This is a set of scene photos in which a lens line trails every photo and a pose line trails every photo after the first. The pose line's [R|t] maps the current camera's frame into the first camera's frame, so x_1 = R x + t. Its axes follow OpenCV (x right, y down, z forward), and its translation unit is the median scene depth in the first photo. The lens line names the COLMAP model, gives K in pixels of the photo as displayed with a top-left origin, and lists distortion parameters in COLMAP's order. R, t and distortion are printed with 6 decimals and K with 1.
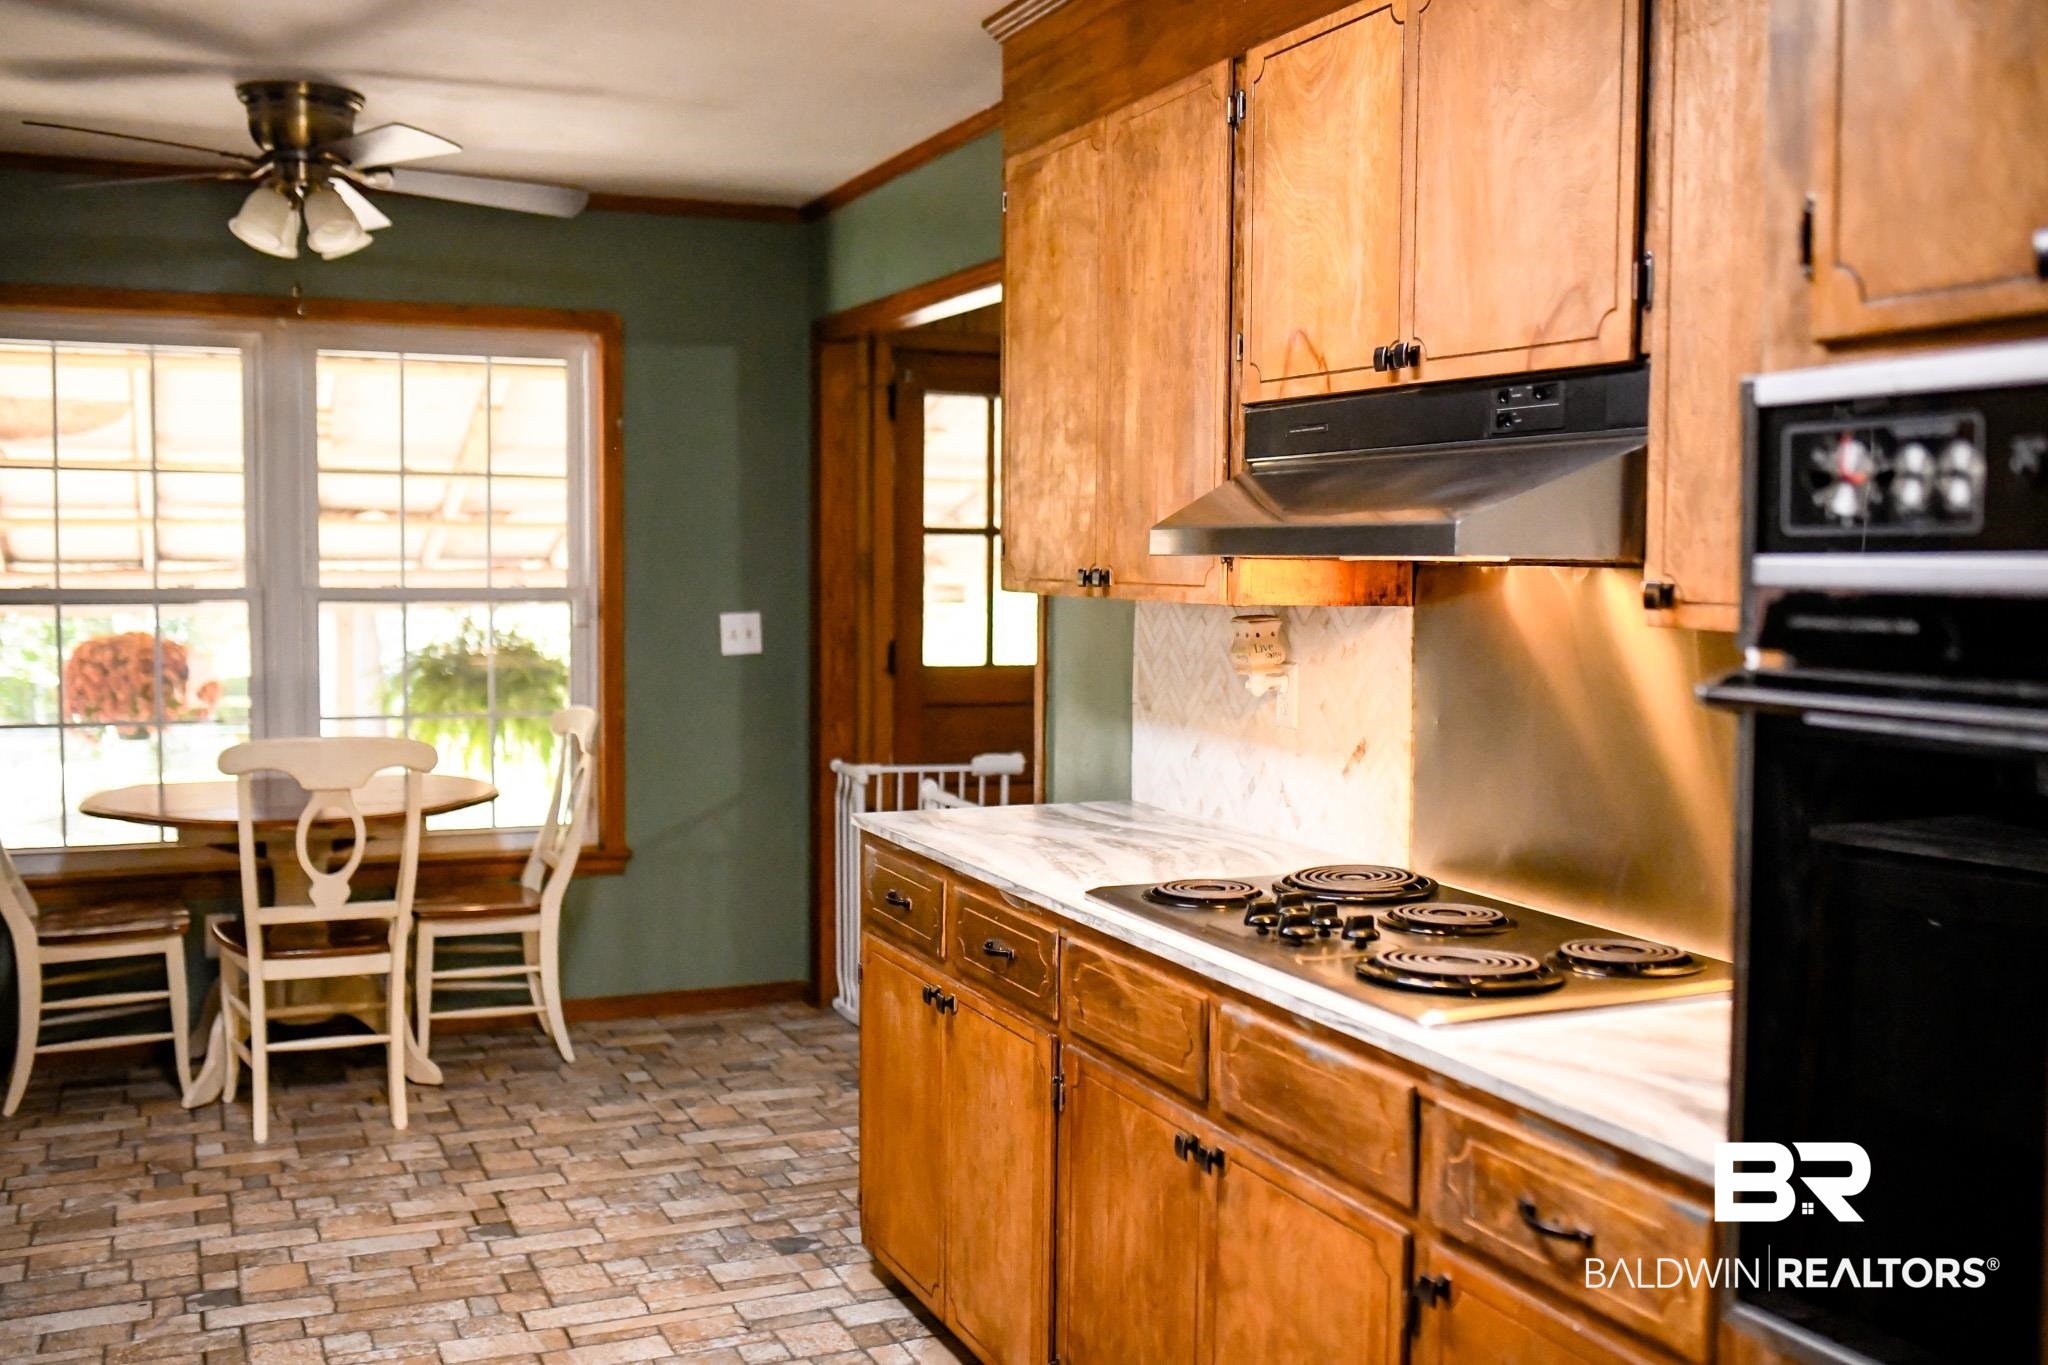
lens RADIAL K [[2023.5, 0, 1076.9], [0, 2023.5, 679.3], [0, 0, 1]] dist [-0.065513, 0.097698]
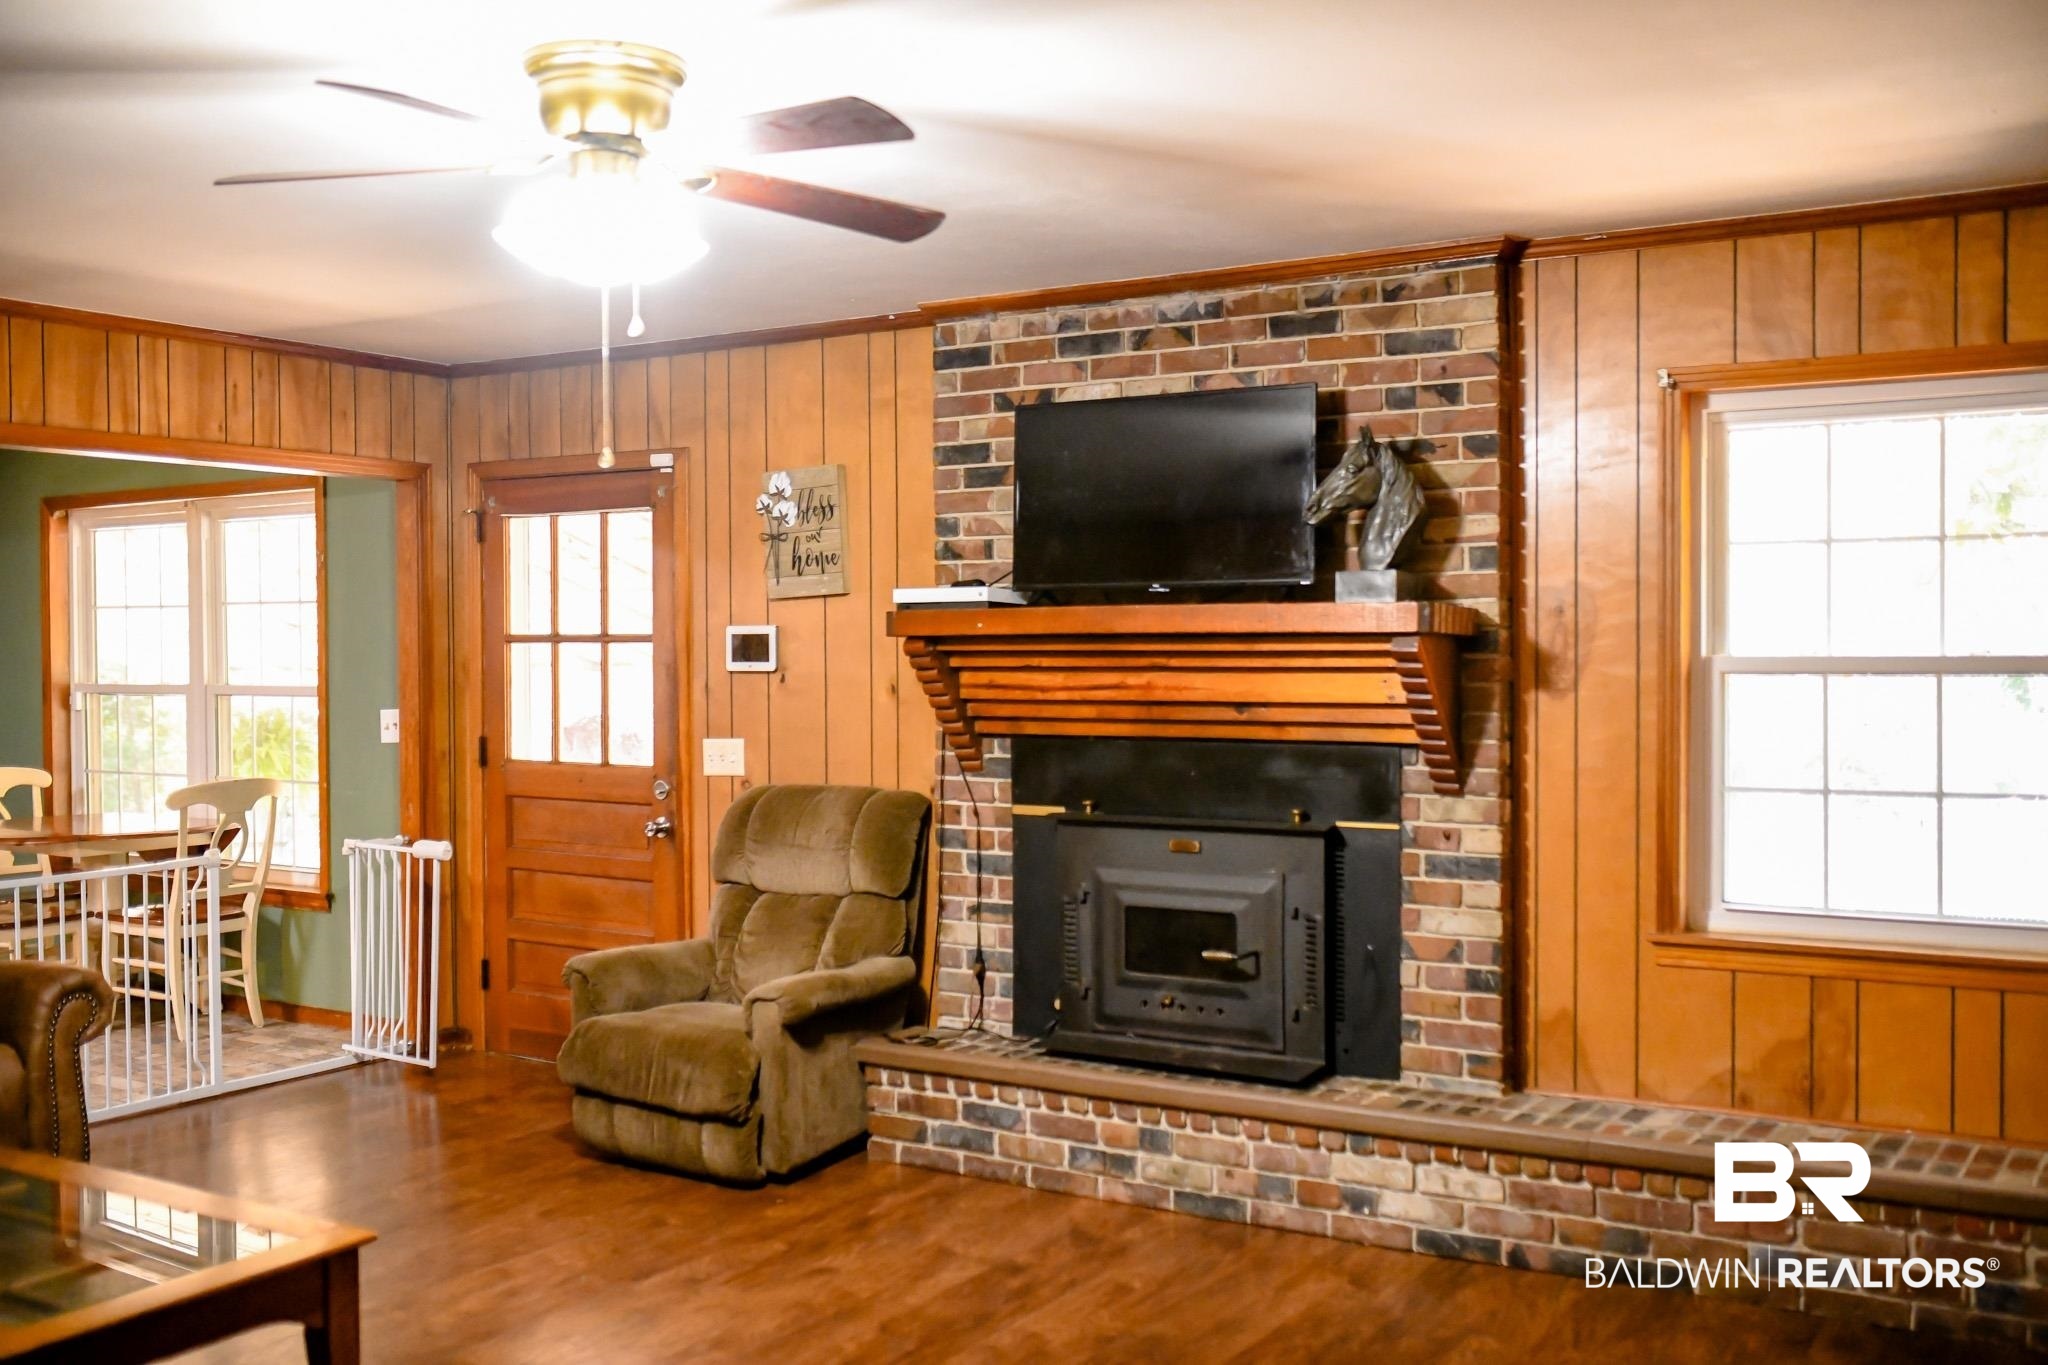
lens RADIAL K [[2023.5, 0, 1076.9], [0, 2023.5, 679.3], [0, 0, 1]] dist [-0.065513, 0.097698]
pose [[0.559825, 0.009205, -0.828559, 1.401368], [-0.034545, 0.999328, -0.012239, -0.066069], [0.827890, 0.035474, 0.559767, 0.873783]]
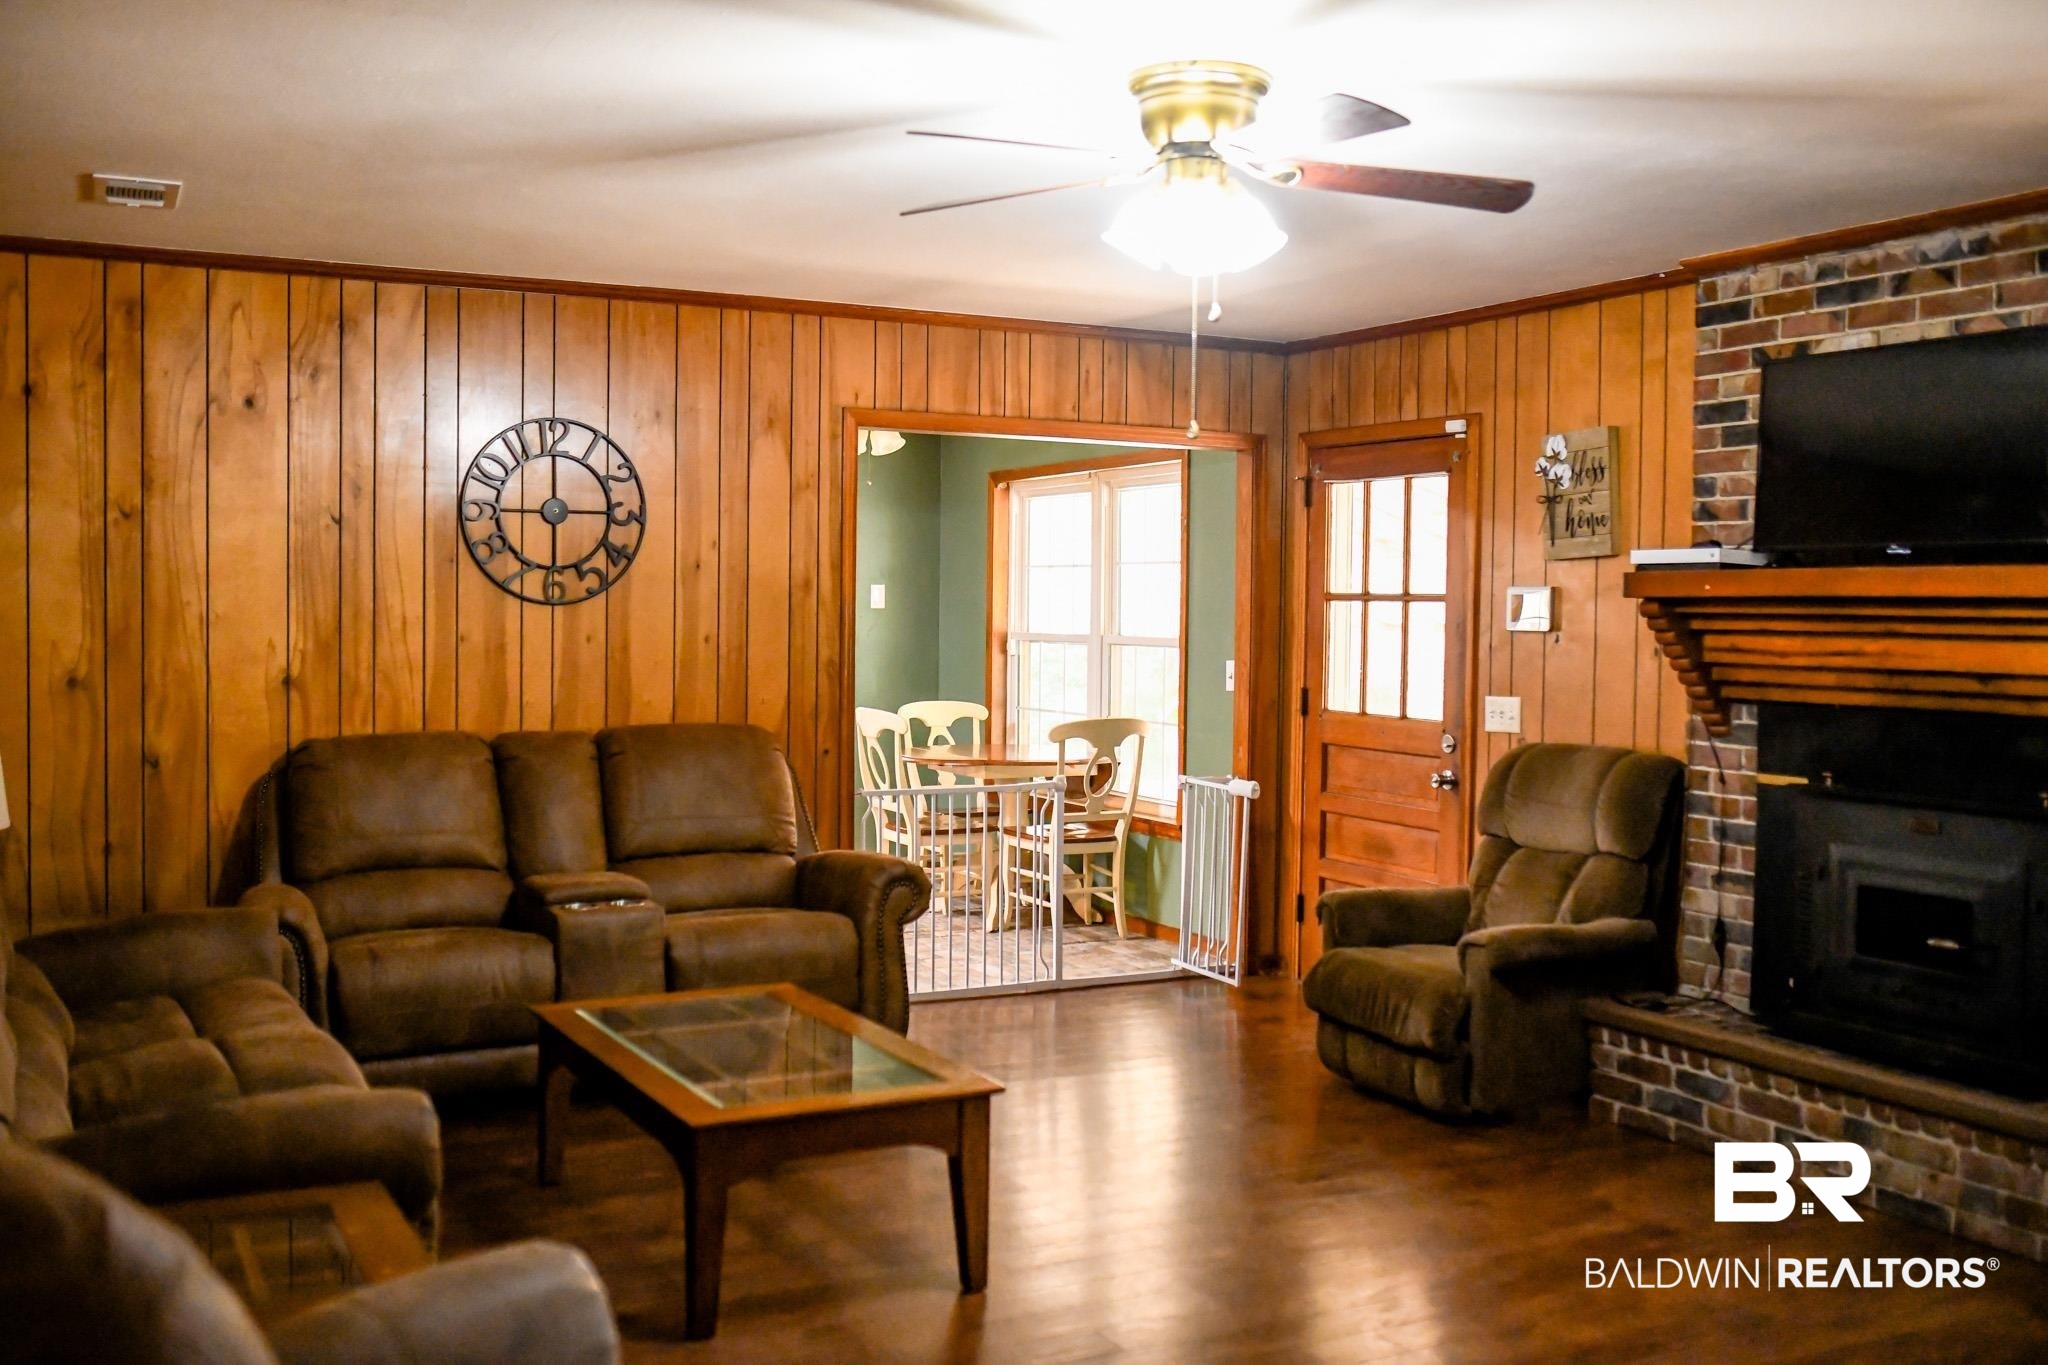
lens RADIAL K [[2038.4, 0, 985.2], [0, 2038.4, 677.2], [0, 0, 1]] dist [-0.061996, 0.110962]
pose [[0.044656, 0.032303, -0.998480, 1.531404], [-0.061725, 0.997657, 0.029516, -0.067163], [0.997094, 0.060313, 0.046545, 1.020097]]
